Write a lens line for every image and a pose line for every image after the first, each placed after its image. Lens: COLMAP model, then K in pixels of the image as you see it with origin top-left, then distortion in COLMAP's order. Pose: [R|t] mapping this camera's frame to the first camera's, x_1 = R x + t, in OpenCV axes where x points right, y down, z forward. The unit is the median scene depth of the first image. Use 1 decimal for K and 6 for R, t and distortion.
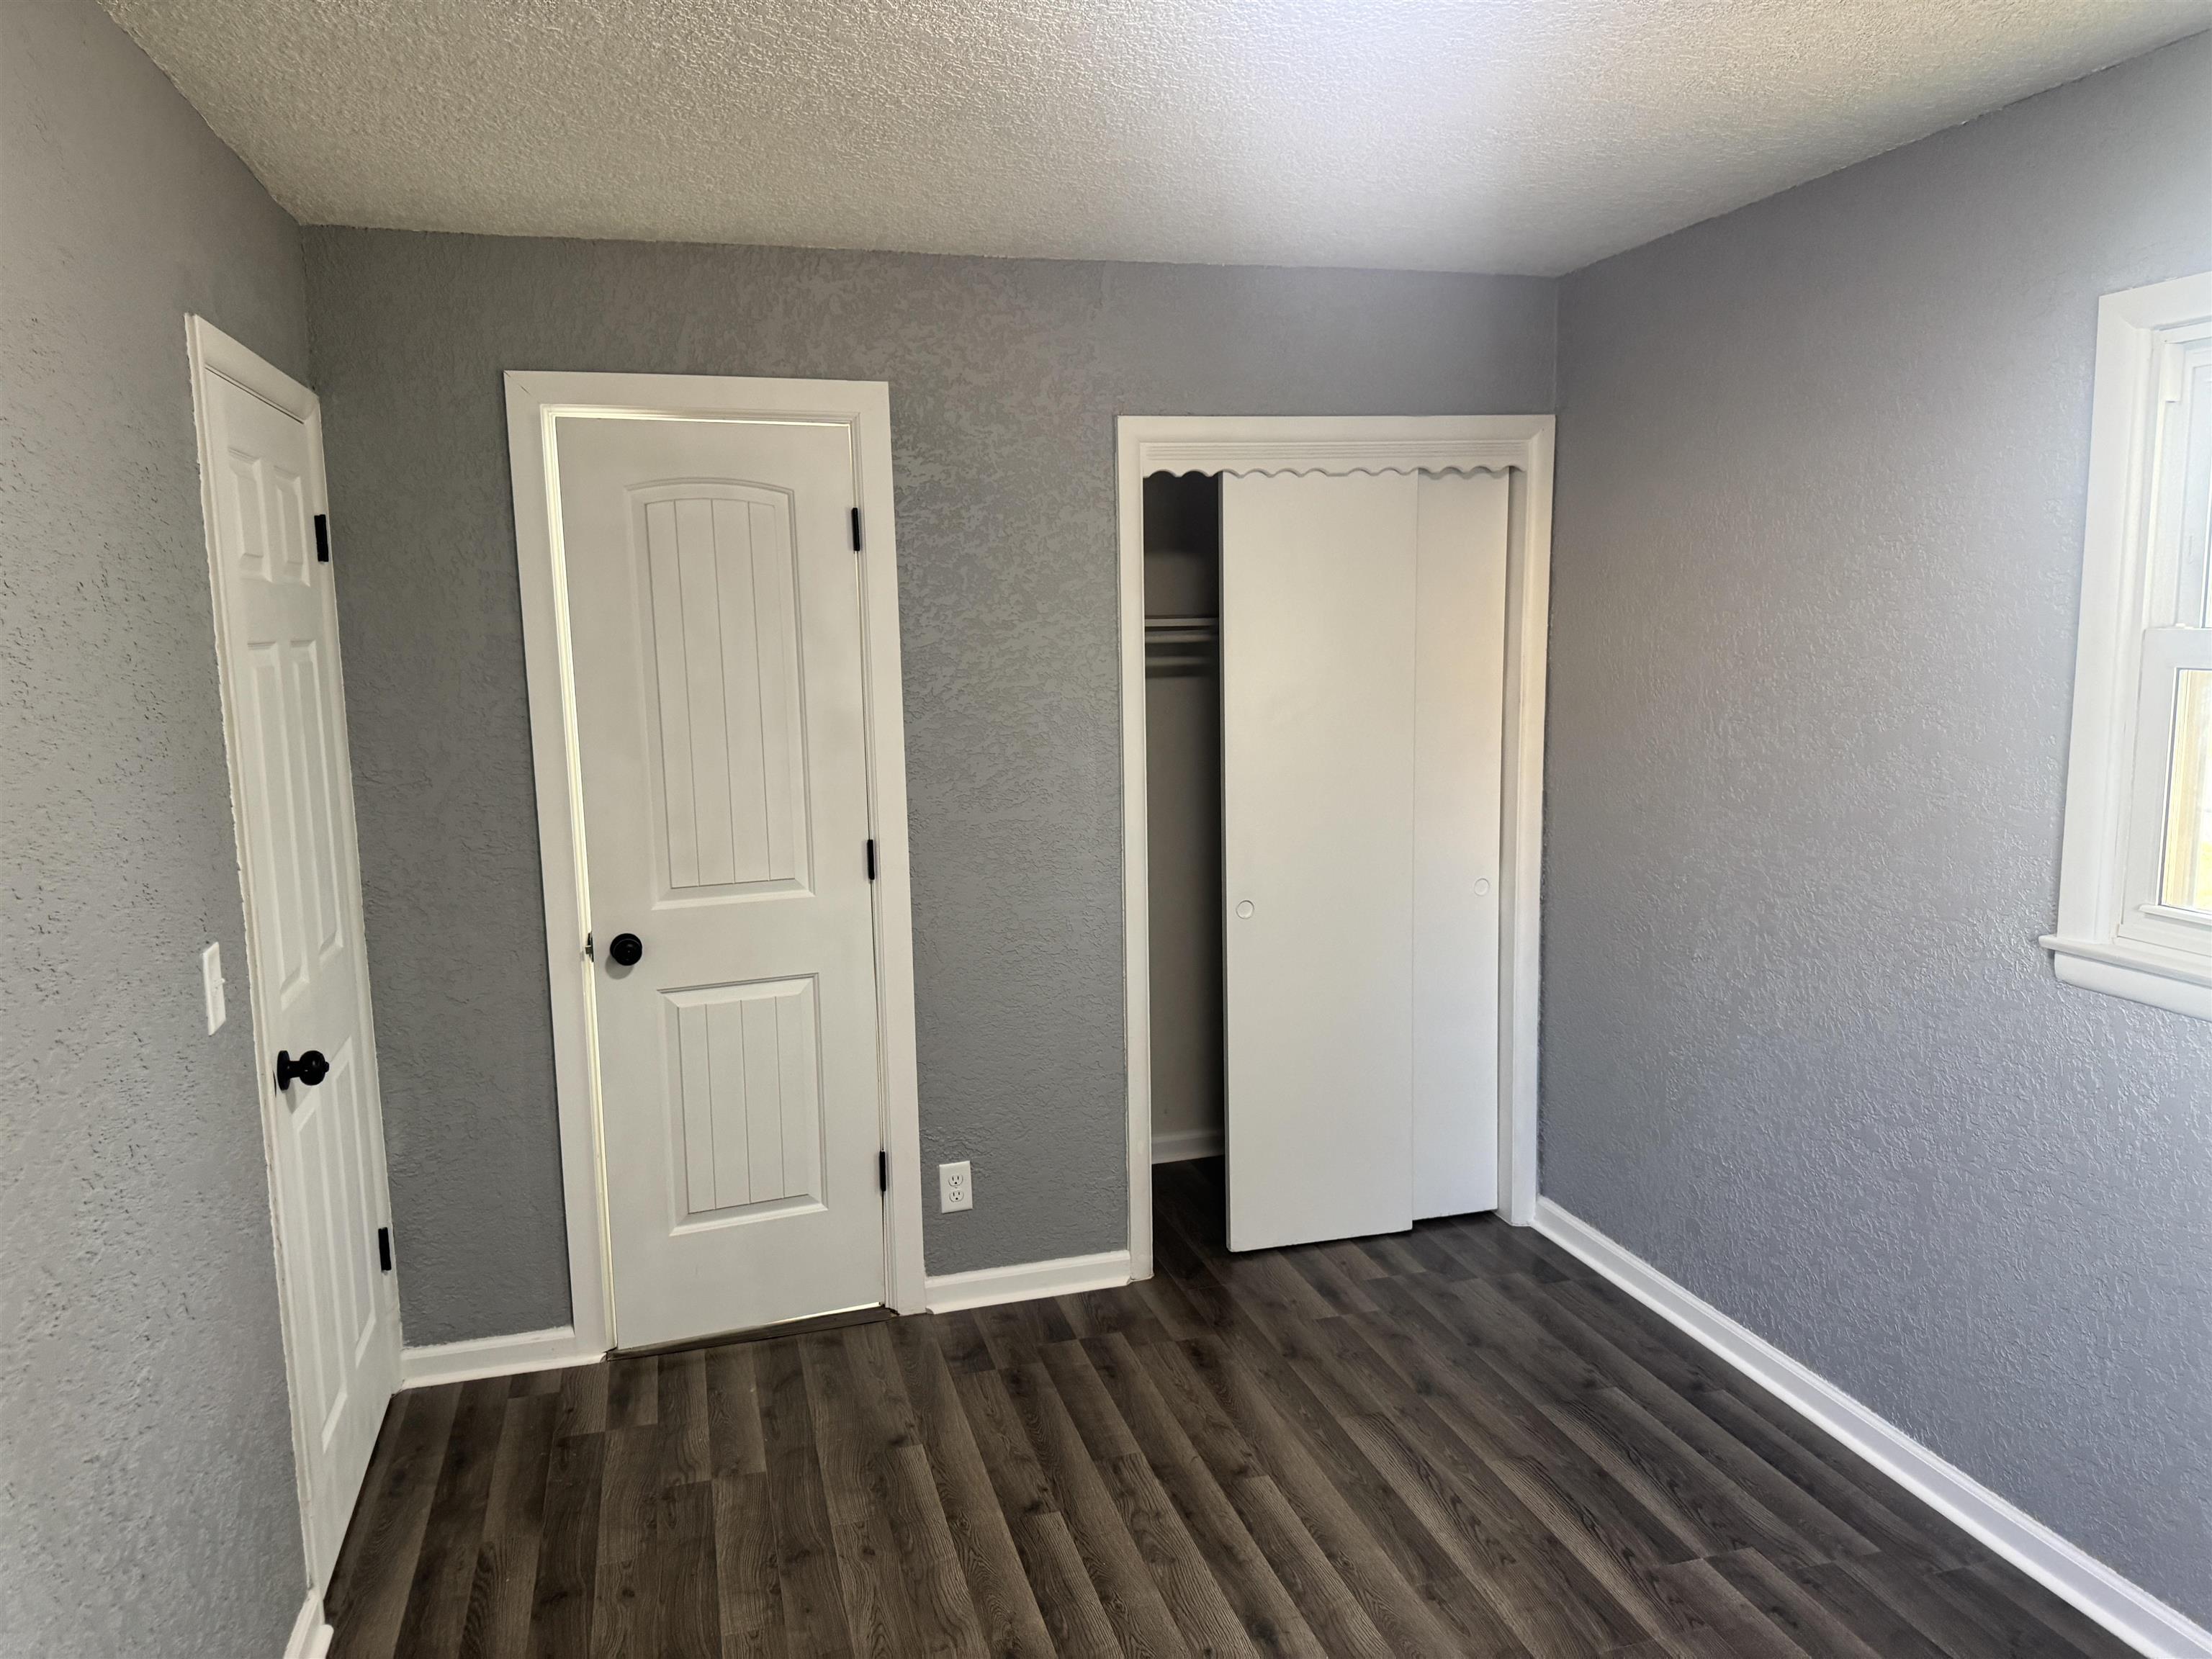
lens RADIAL K [[1570.3, 0, 1112.7], [0, 1570.3, 840.9], [0, 0, 1]] dist [0.060161, -0.033748]
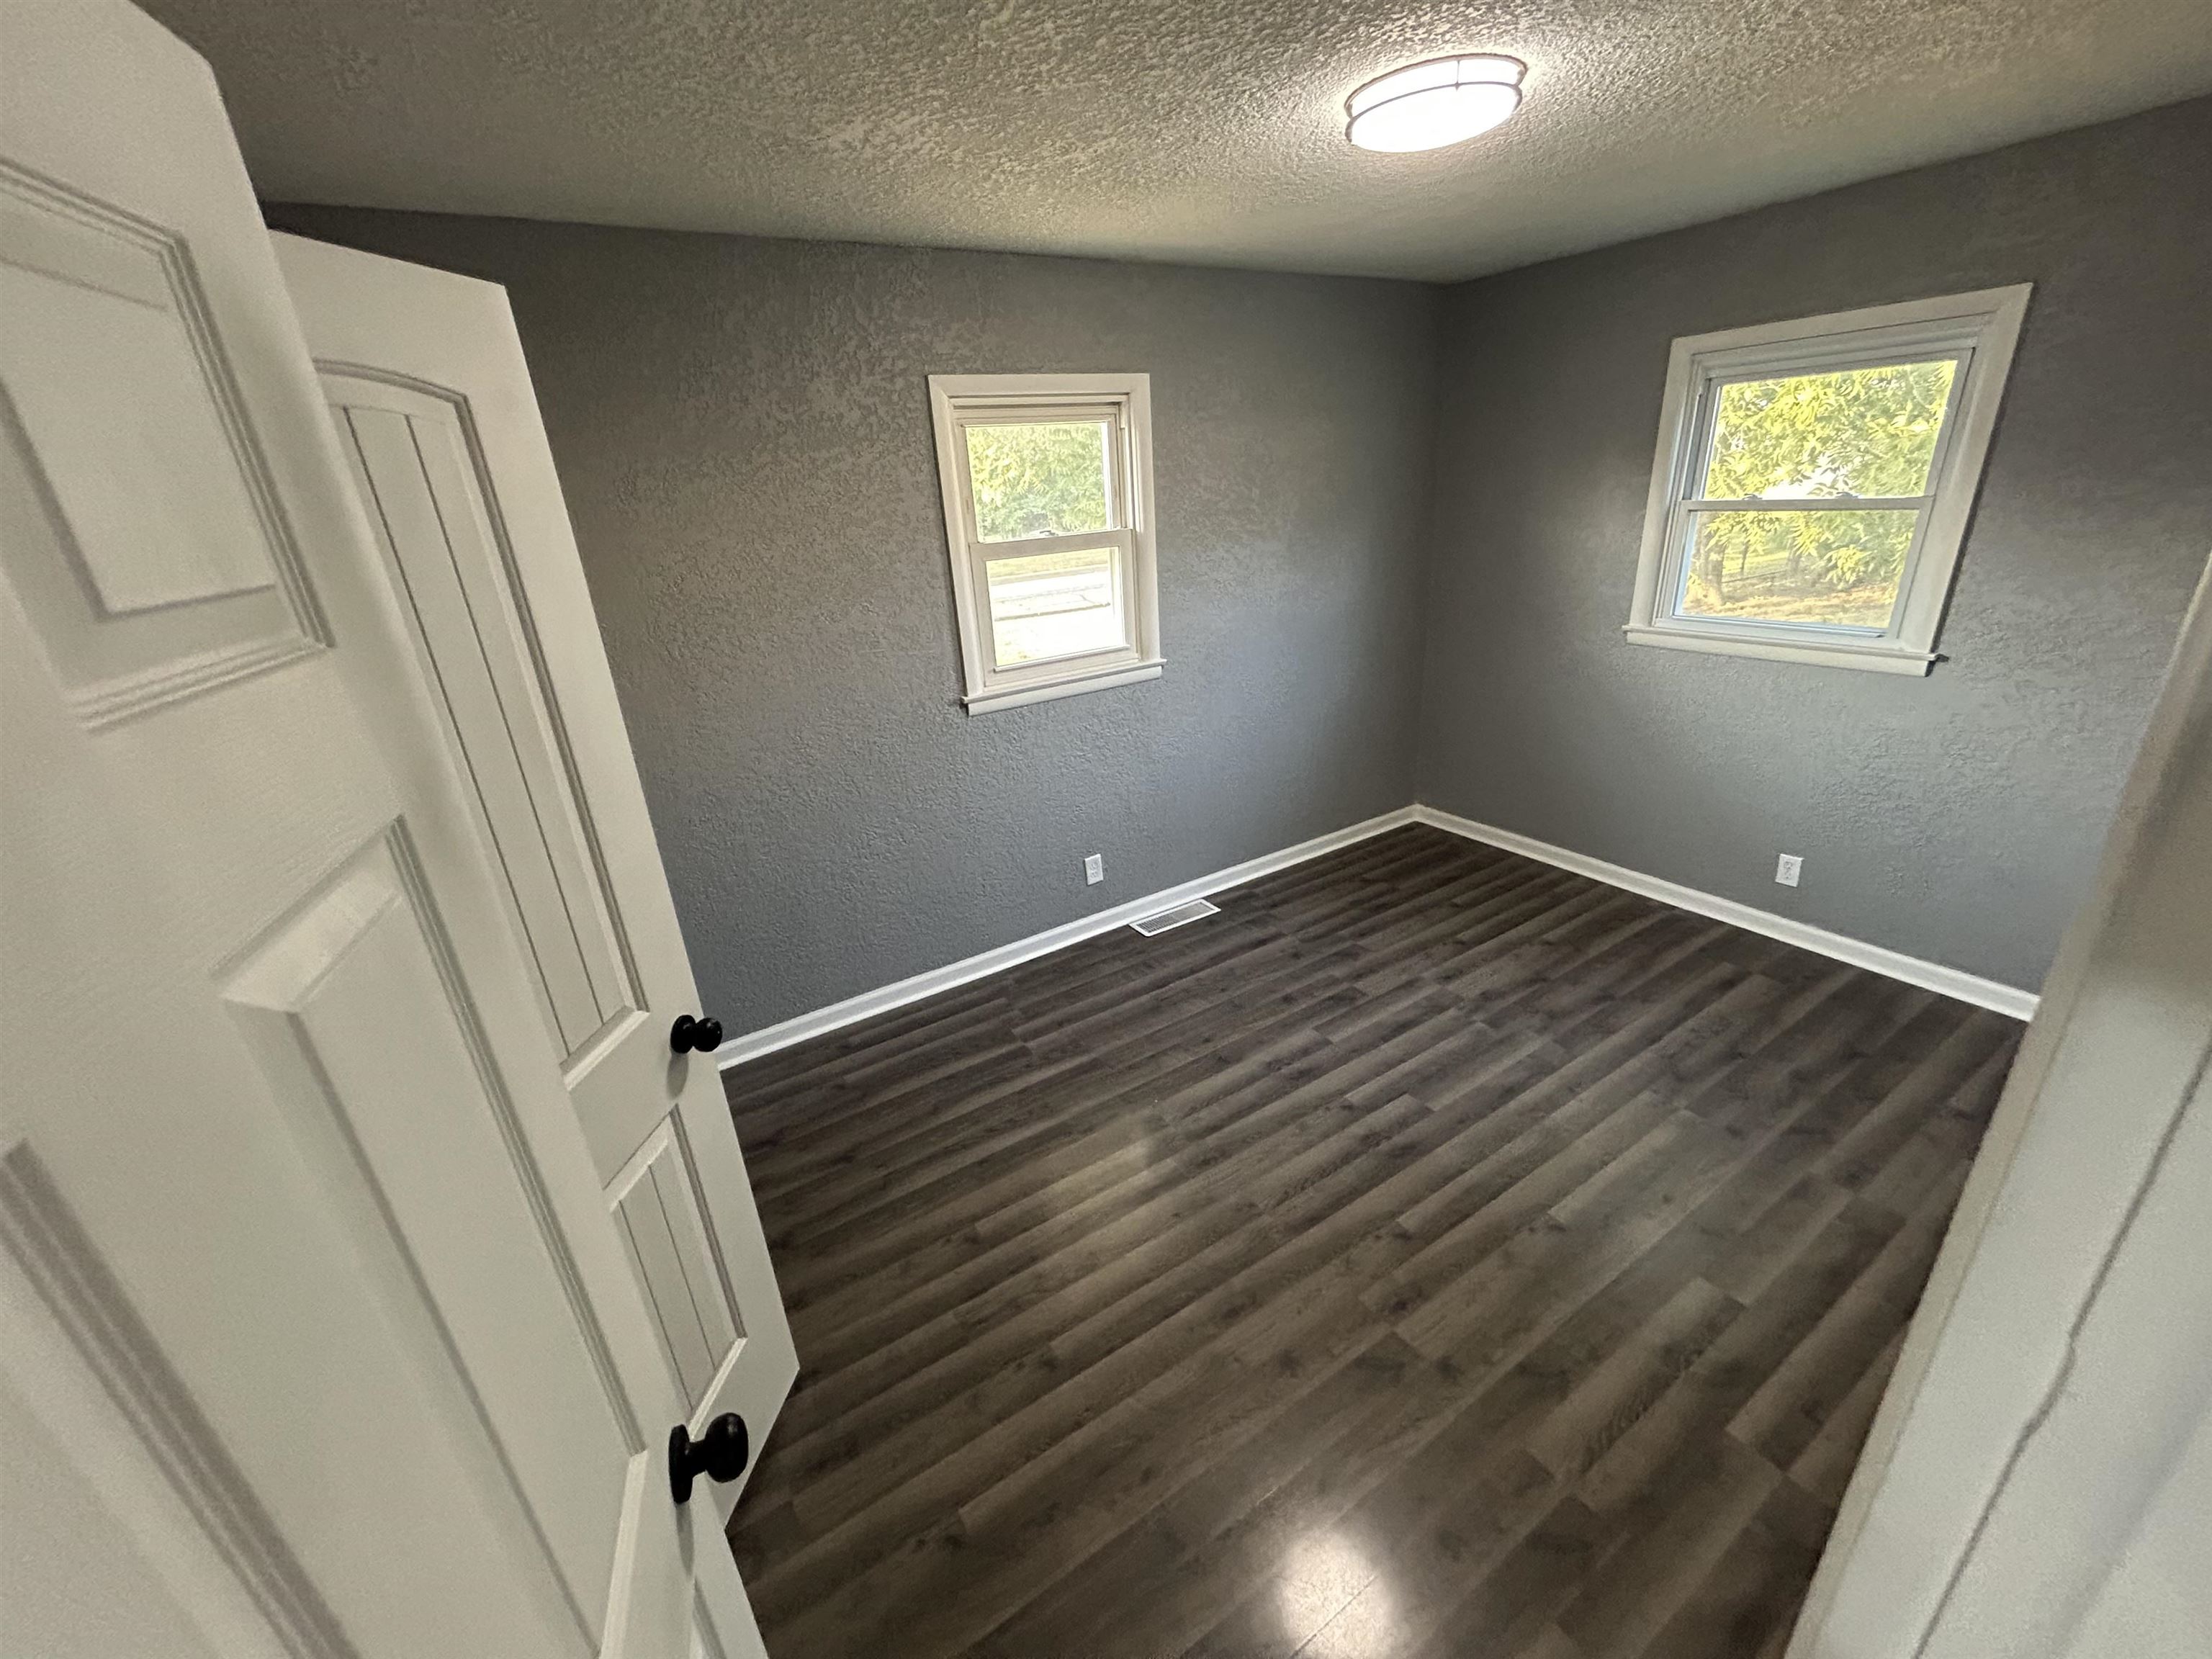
lens RADIAL K [[899.0, 0, 1104.3], [0, 899.0, 824.5], [0, 0, 1]] dist [0.013953, 0.000158]
pose [[-0.286069, -0.323662, 0.901891, -0.519860], [0.197459, 0.901112, 0.386014, -0.186823], [-0.937643, 0.288513, -0.193870, 0.940673]]
